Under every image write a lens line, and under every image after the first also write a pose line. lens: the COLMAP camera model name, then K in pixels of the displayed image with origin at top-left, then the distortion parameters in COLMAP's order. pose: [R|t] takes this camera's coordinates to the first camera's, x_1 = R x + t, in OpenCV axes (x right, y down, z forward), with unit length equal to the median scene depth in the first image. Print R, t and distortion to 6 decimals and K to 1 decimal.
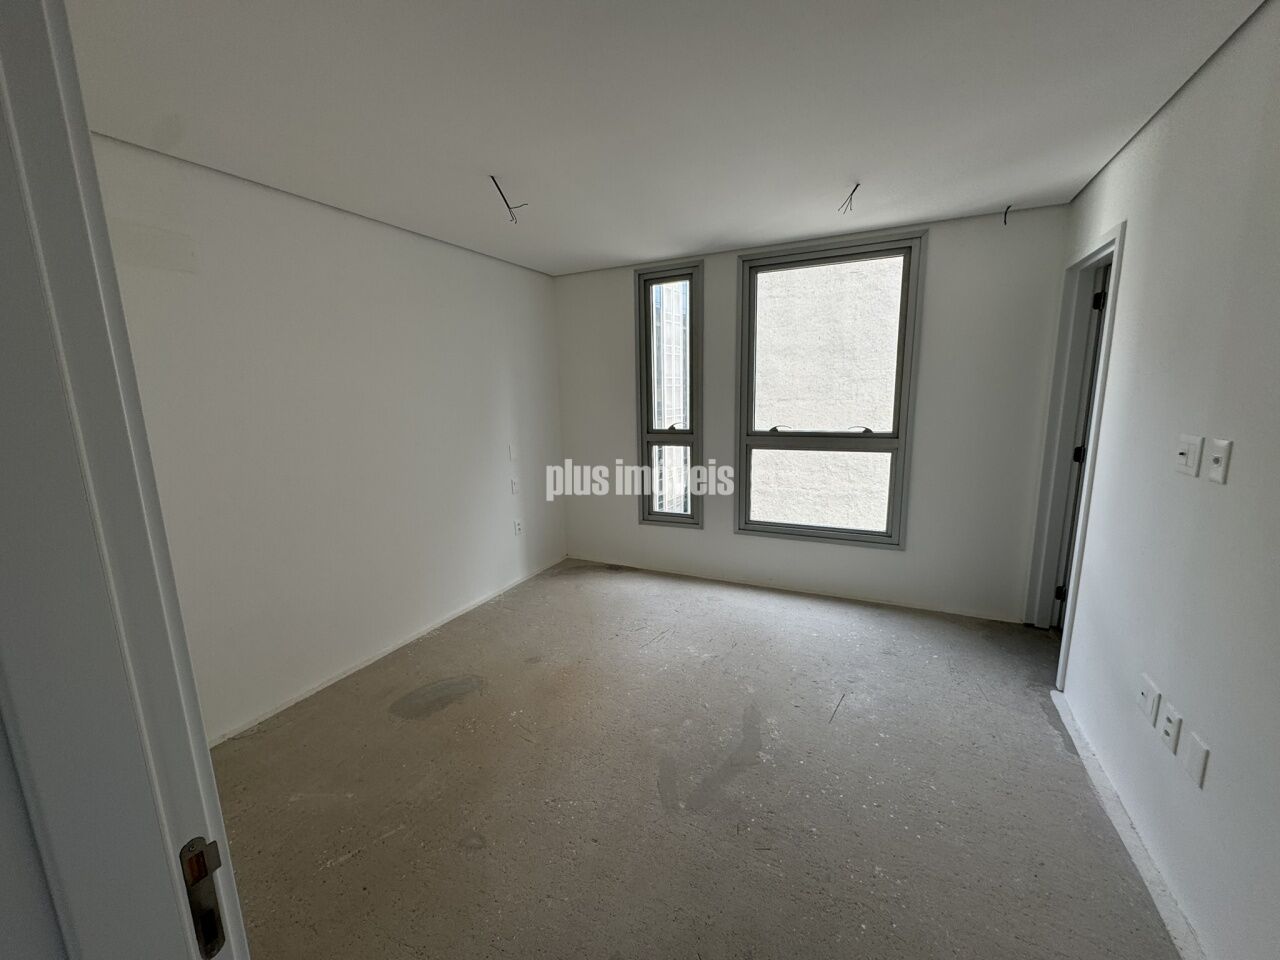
lens RADIAL K [[508.0, 0, 638.2], [0, 508.0, 481.9], [0, 0, 1]] dist [-0.001471, -0.000035]
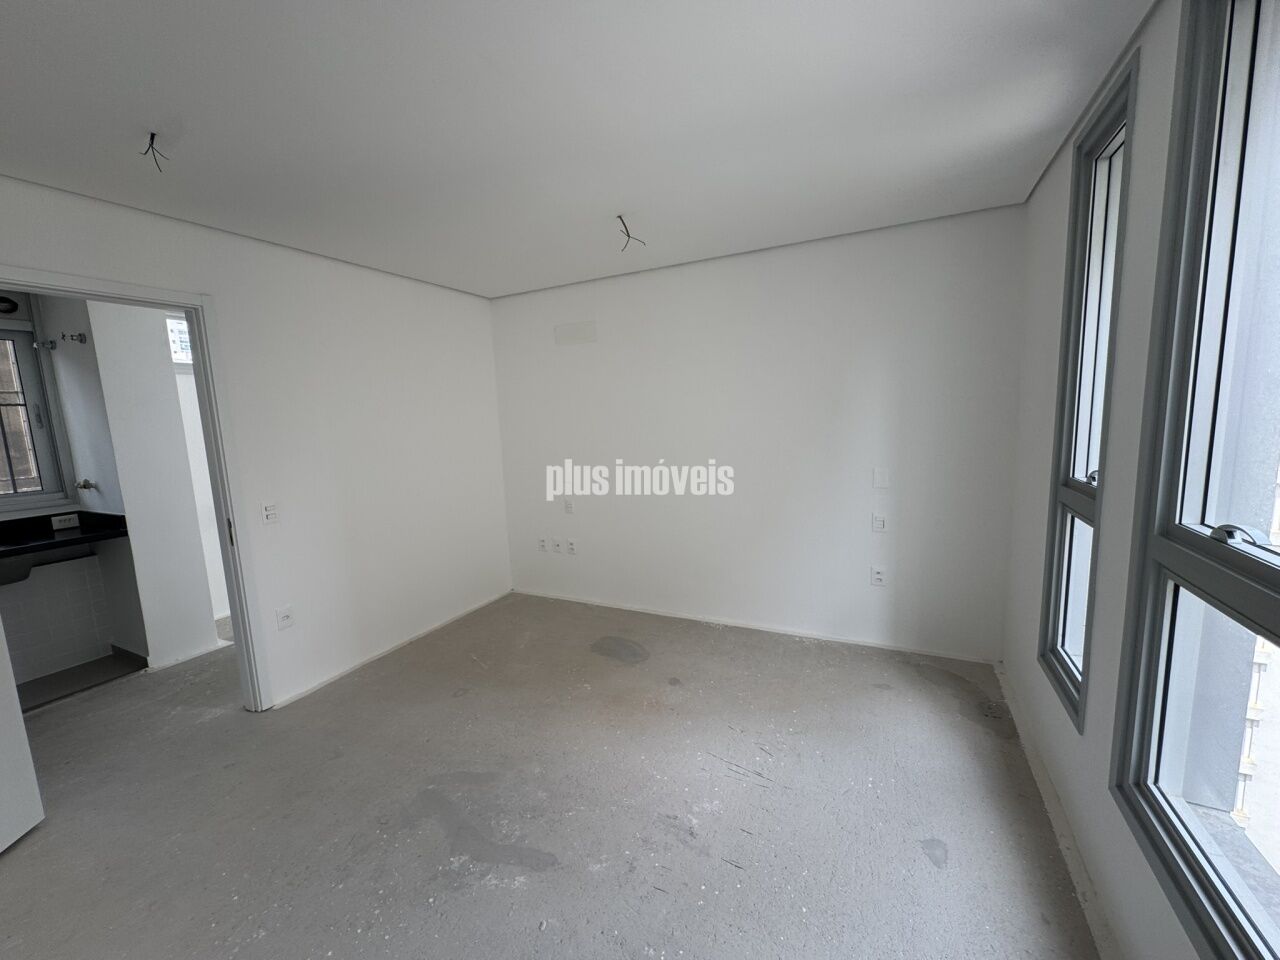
lens RADIAL K [[510.7, 0, 638.4], [0, 510.7, 480.9], [0, 0, 1]] dist [-0.001125, 0.000199]
pose [[-0.000652, 0.157138, -0.987576, 0.705358], [-0.137306, 0.978209, 0.155738, -0.170859], [0.990528, 0.135702, 0.020938, 0.860653]]
